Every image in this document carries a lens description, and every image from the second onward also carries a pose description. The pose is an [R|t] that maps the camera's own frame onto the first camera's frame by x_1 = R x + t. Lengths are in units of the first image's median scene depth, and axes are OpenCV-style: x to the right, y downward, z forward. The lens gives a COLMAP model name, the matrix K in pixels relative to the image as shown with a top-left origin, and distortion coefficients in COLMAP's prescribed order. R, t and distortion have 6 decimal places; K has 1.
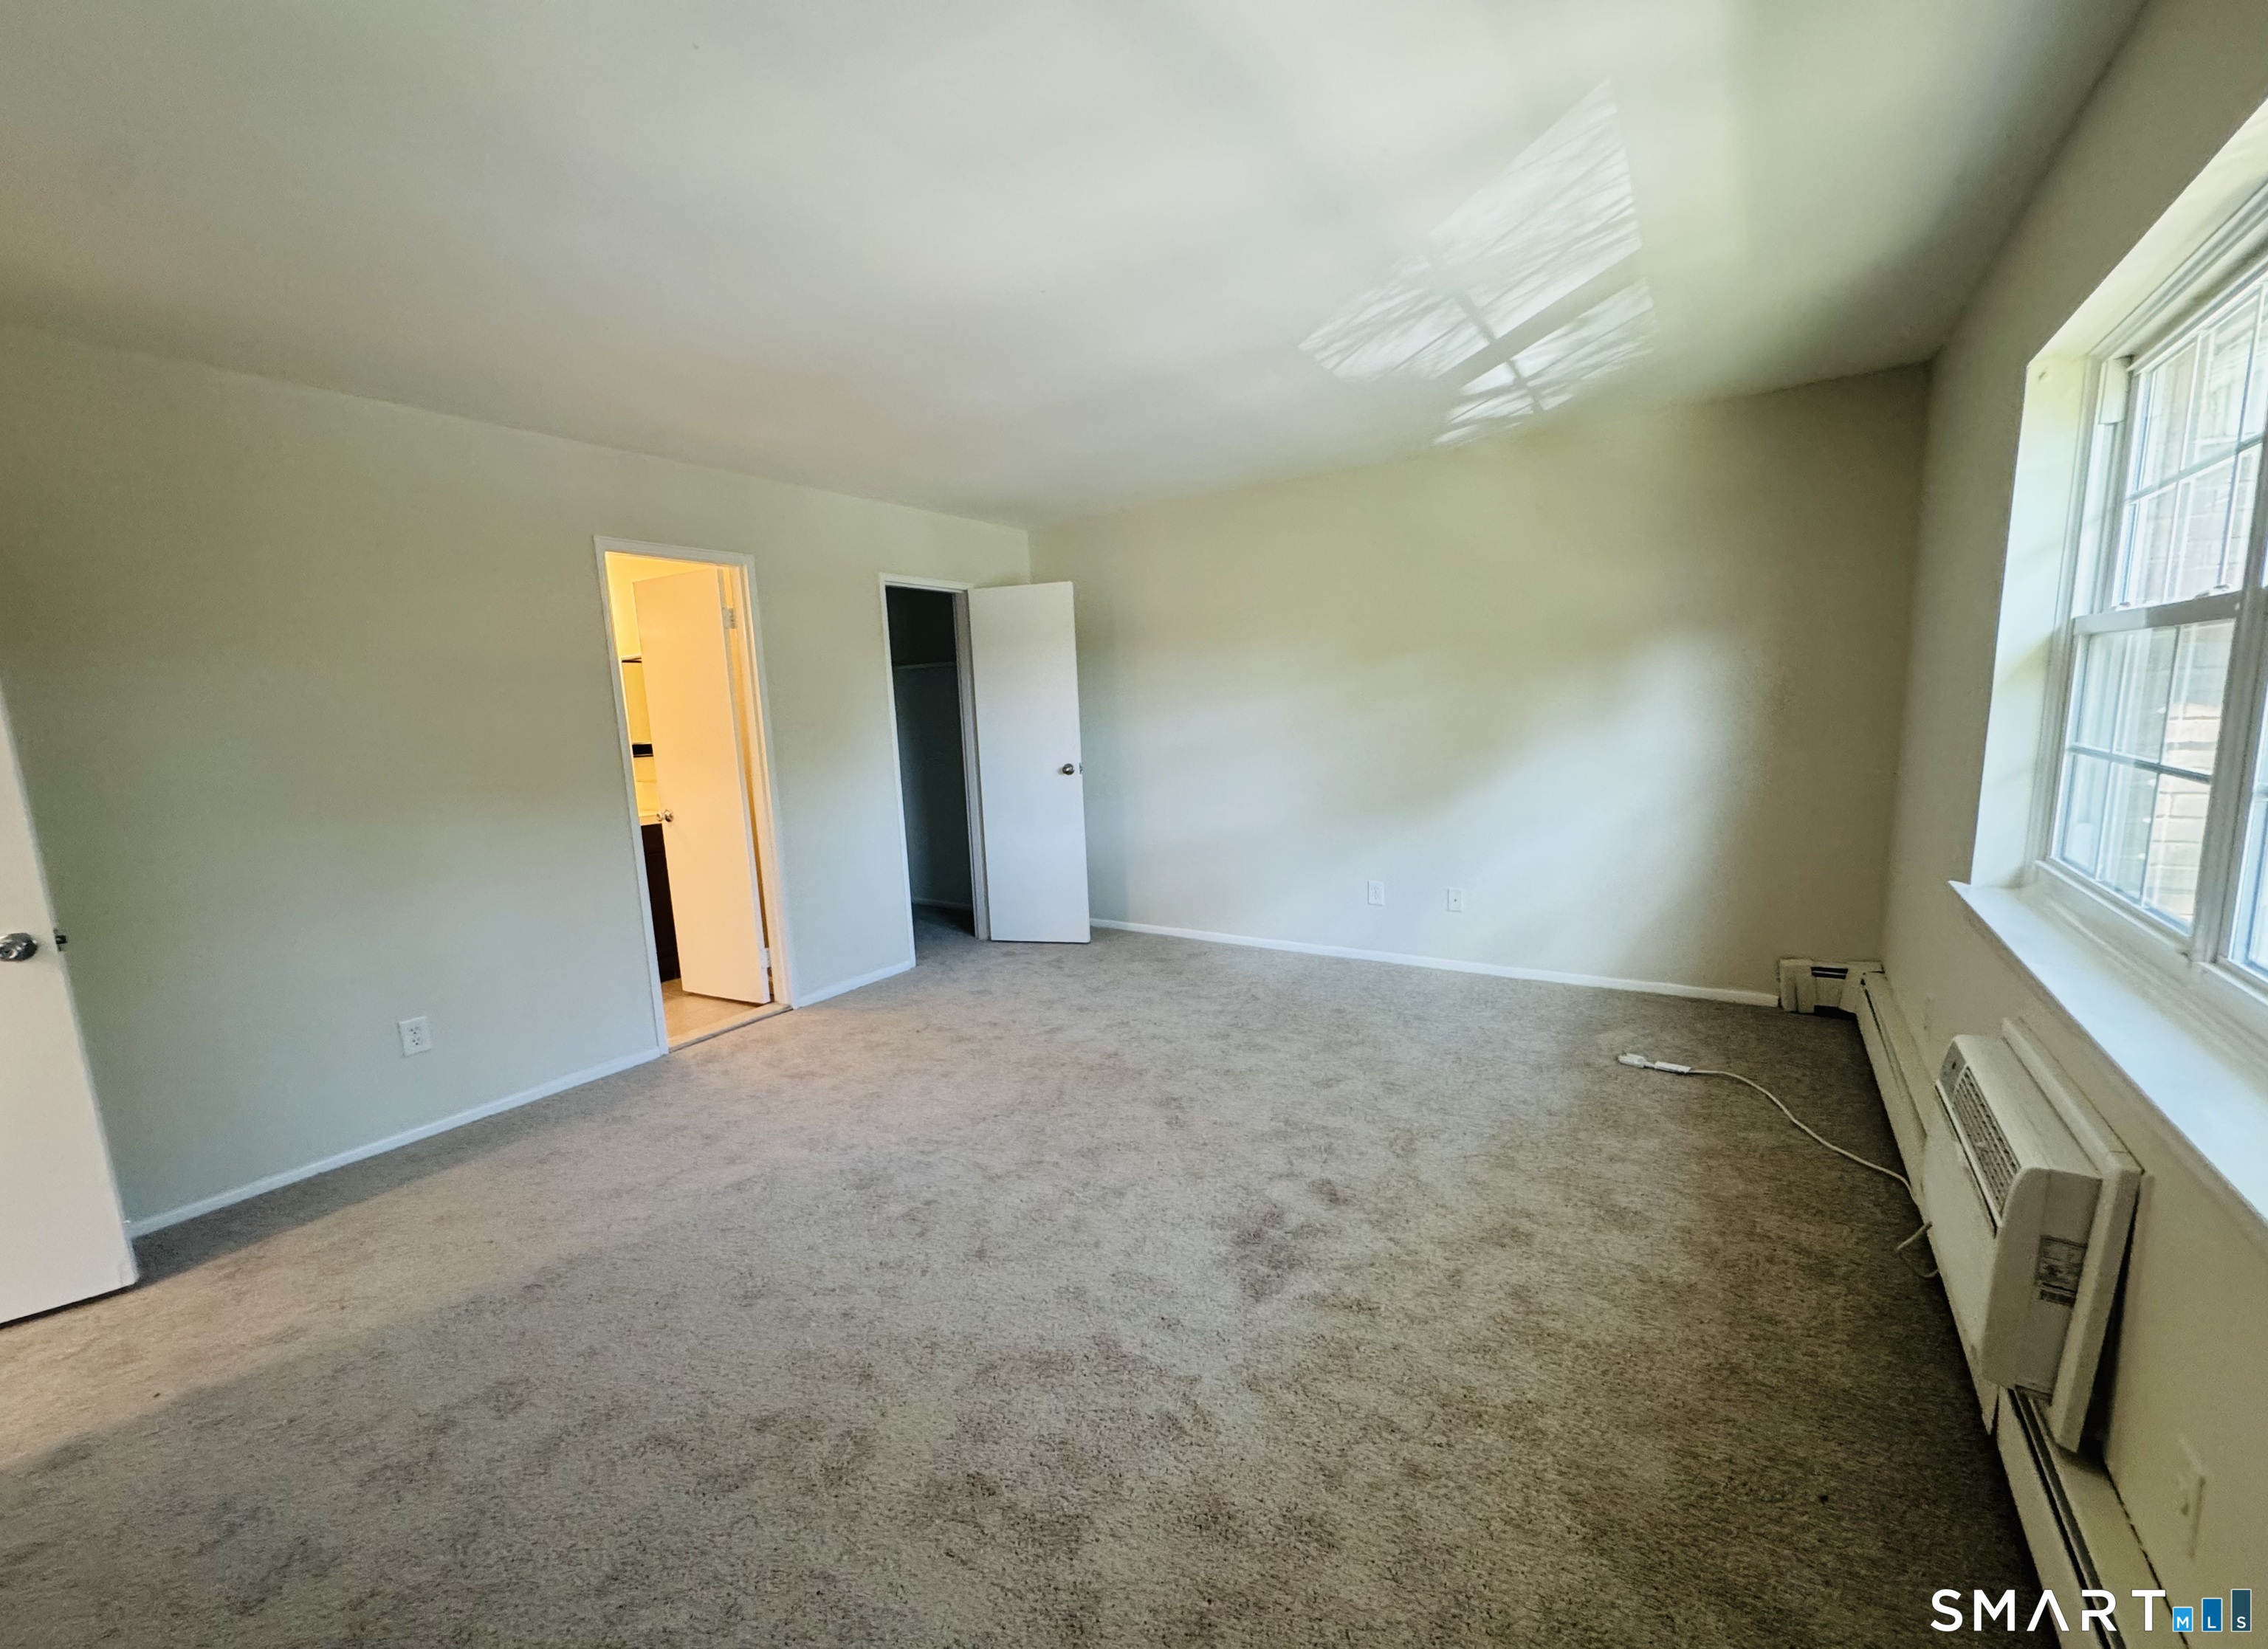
lens RADIAL K [[913.3, 0, 1136.8], [0, 913.3, 858.6], [0, 0, 1]] dist [-0.000999, -0.000126]
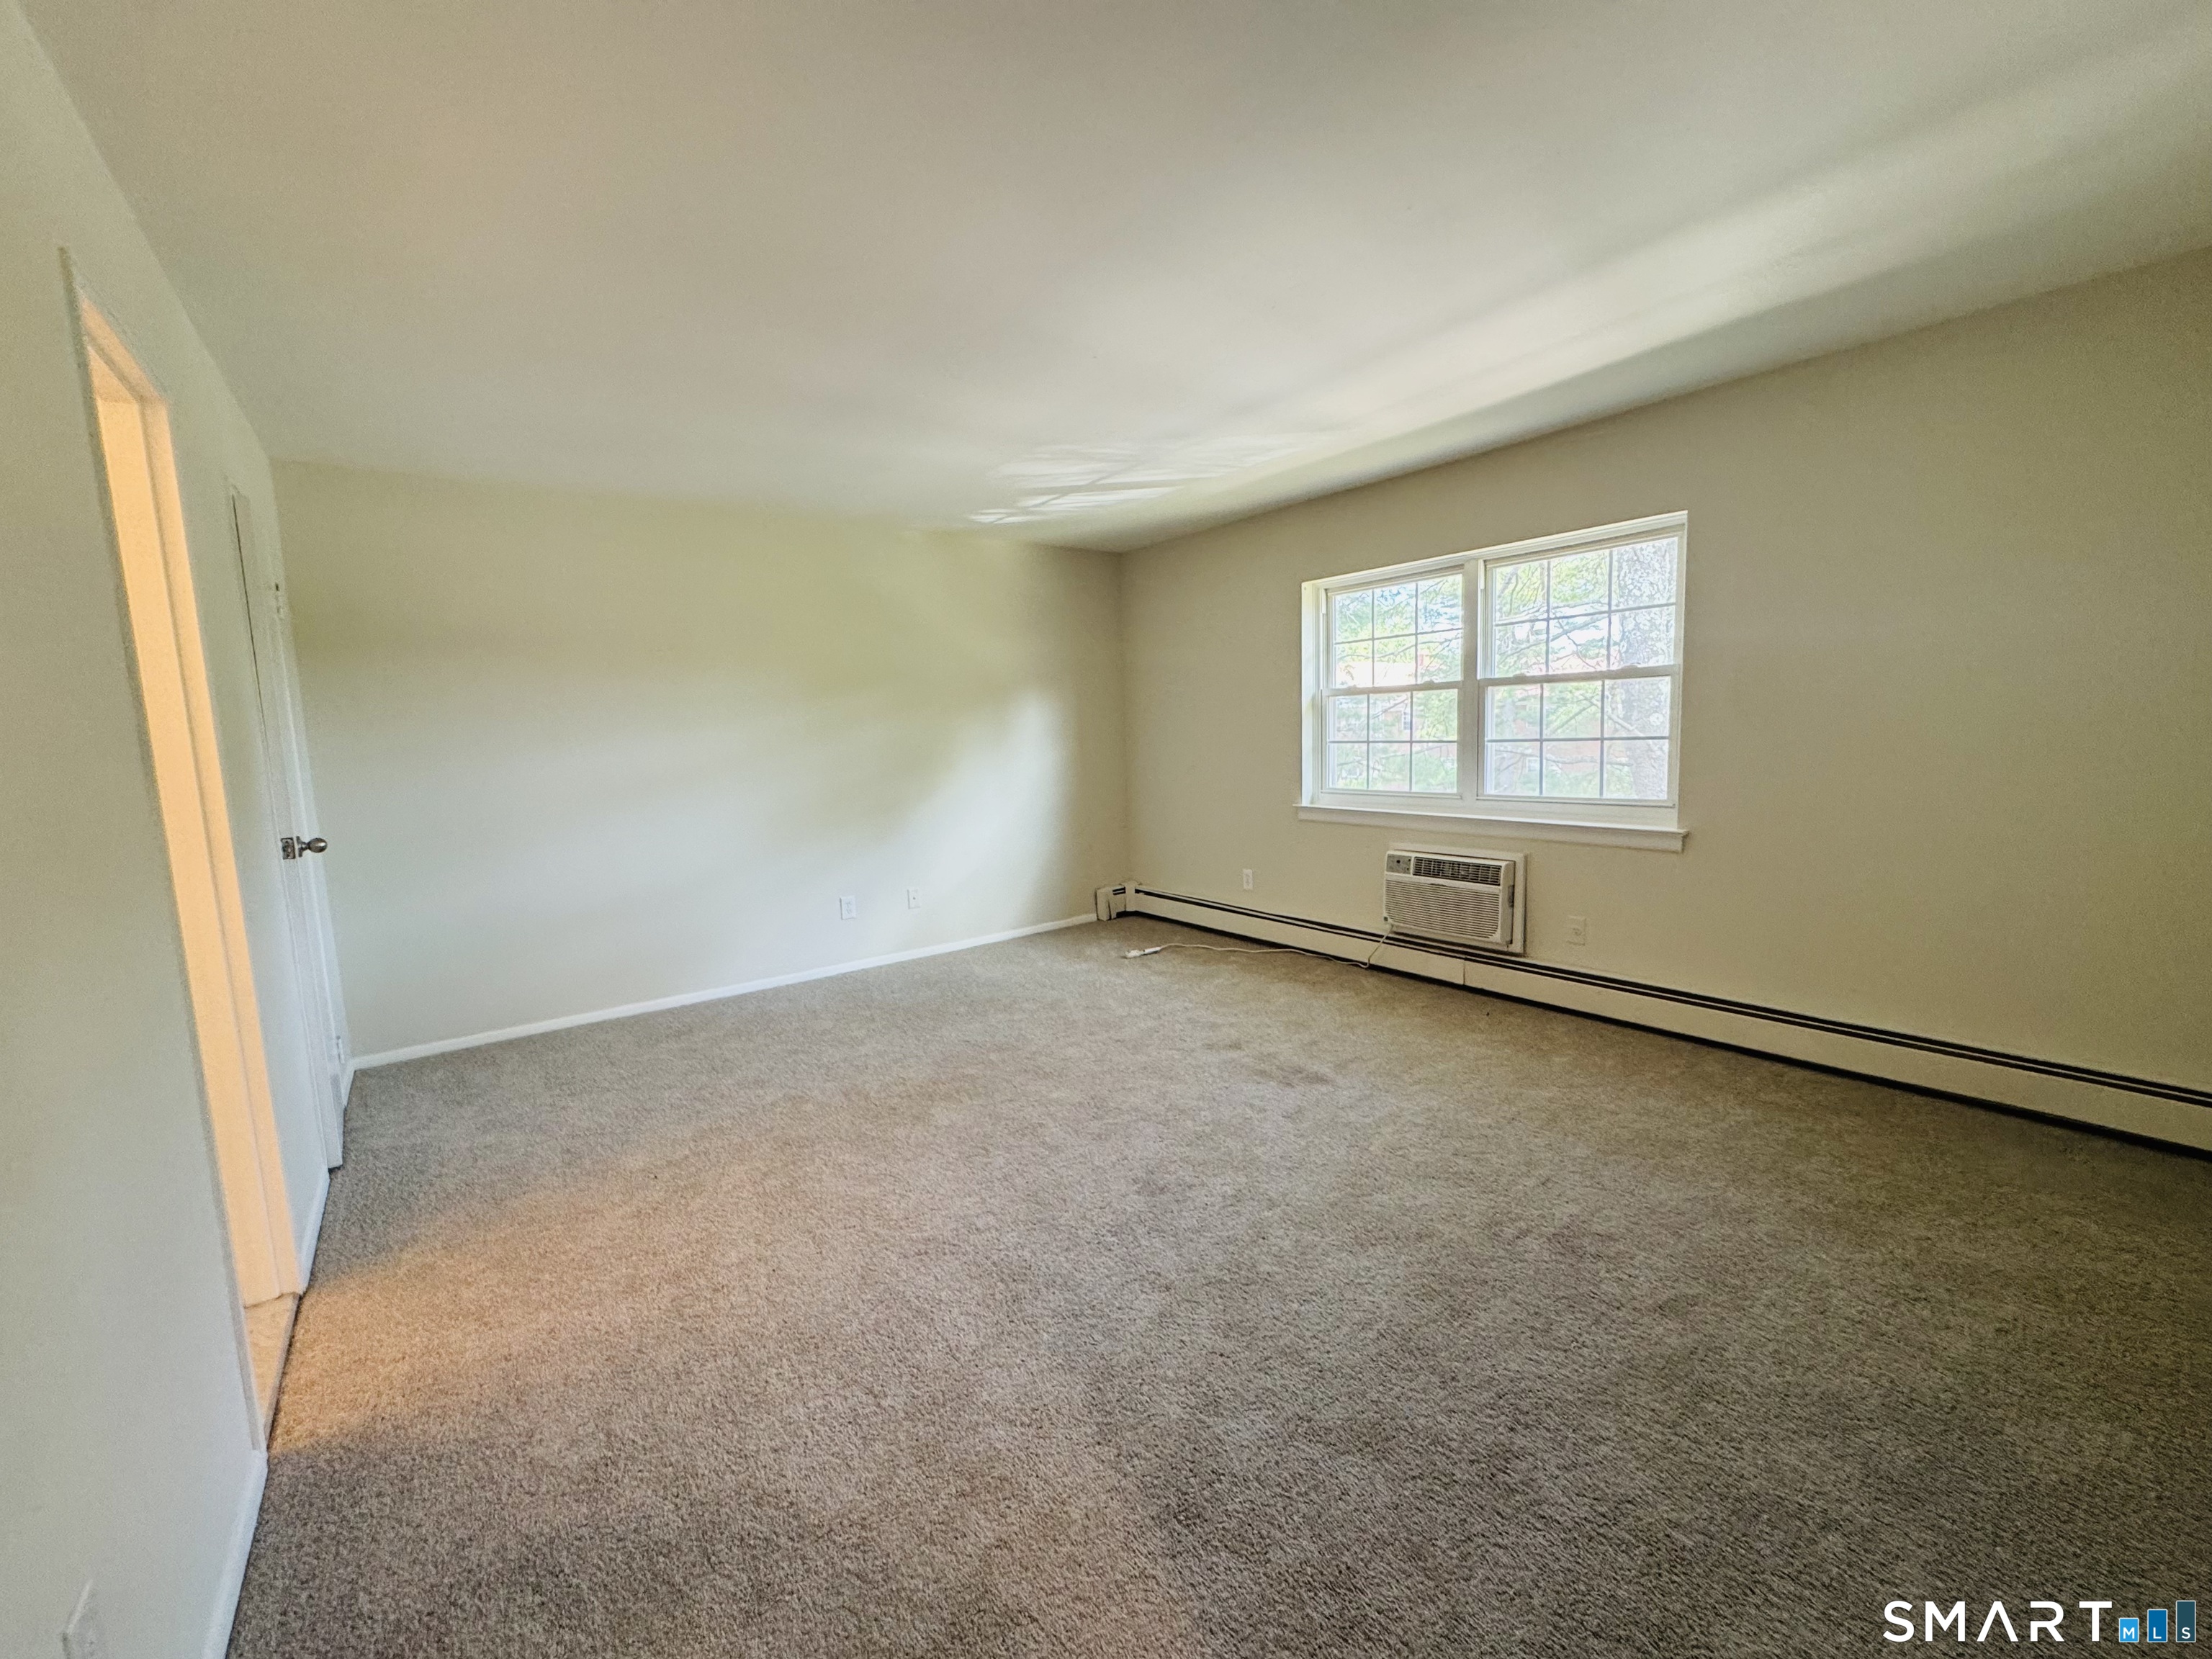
lens RADIAL K [[884.7, 0, 1106.0], [0, 884.7, 829.5], [0, 0, 1]] dist [-0.002492, 0.000121]
pose [[0.331014, -0.078236, 0.940377, -0.982064], [0.180567, 0.983393, 0.018255, -0.028014], [-0.926189, 0.163758, 0.339644, 0.547166]]
